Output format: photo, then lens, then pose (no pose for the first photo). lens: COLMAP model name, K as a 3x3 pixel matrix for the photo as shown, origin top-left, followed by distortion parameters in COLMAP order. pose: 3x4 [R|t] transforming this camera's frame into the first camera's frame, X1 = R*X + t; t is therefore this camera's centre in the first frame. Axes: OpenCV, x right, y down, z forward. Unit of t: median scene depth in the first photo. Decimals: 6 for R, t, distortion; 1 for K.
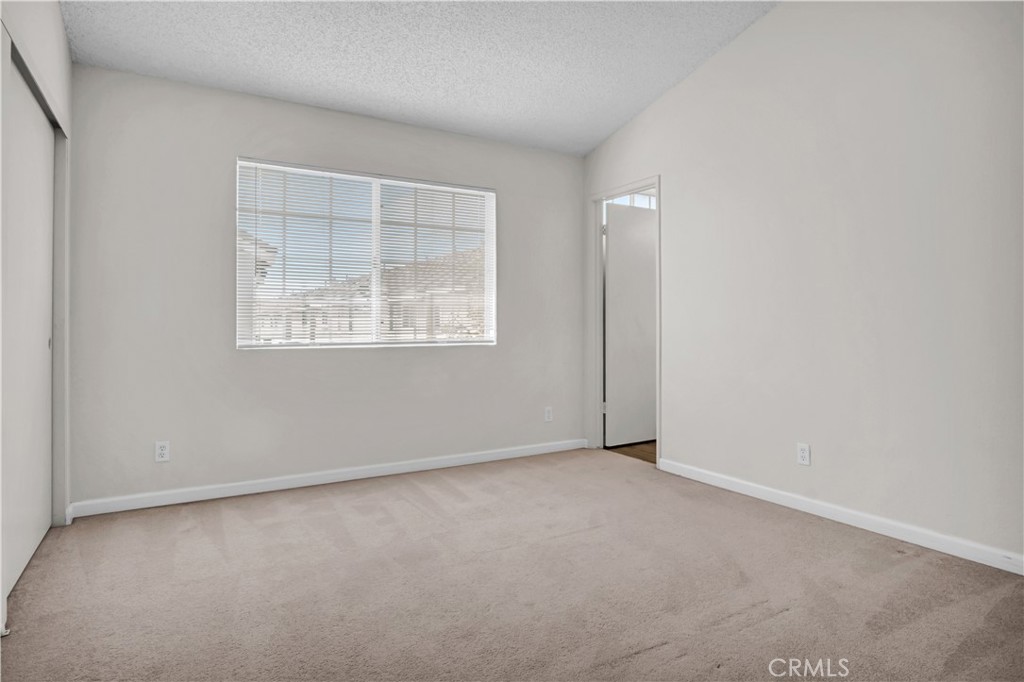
lens RADIAL K [[556.7, 0, 512.0], [0, 556.7, 341.0], [0, 0, 1]] dist [-0.014862, 0.001468]
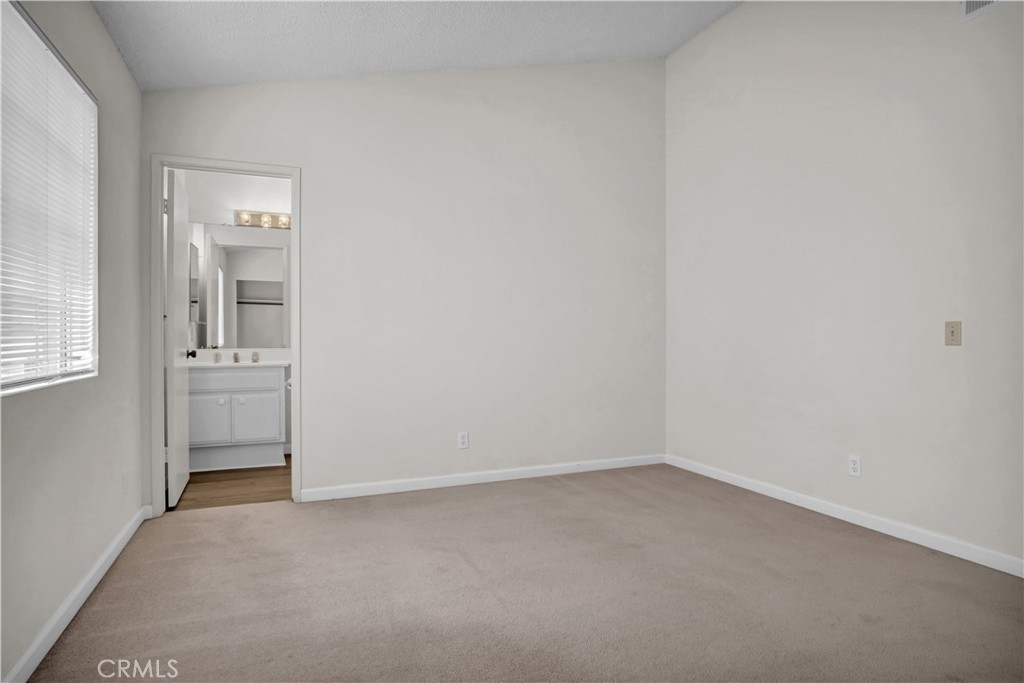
lens RADIAL K [[556.7, 0, 512.0], [0, 556.7, 341.5], [0, 0, 1]] dist [-0.014862, 0.001468]
pose [[0.153158, -0.011544, 0.988134, -0.518661], [0.027320, 0.999599, 0.007443, -0.021066], [-0.987824, 0.025856, 0.153412, 0.495594]]
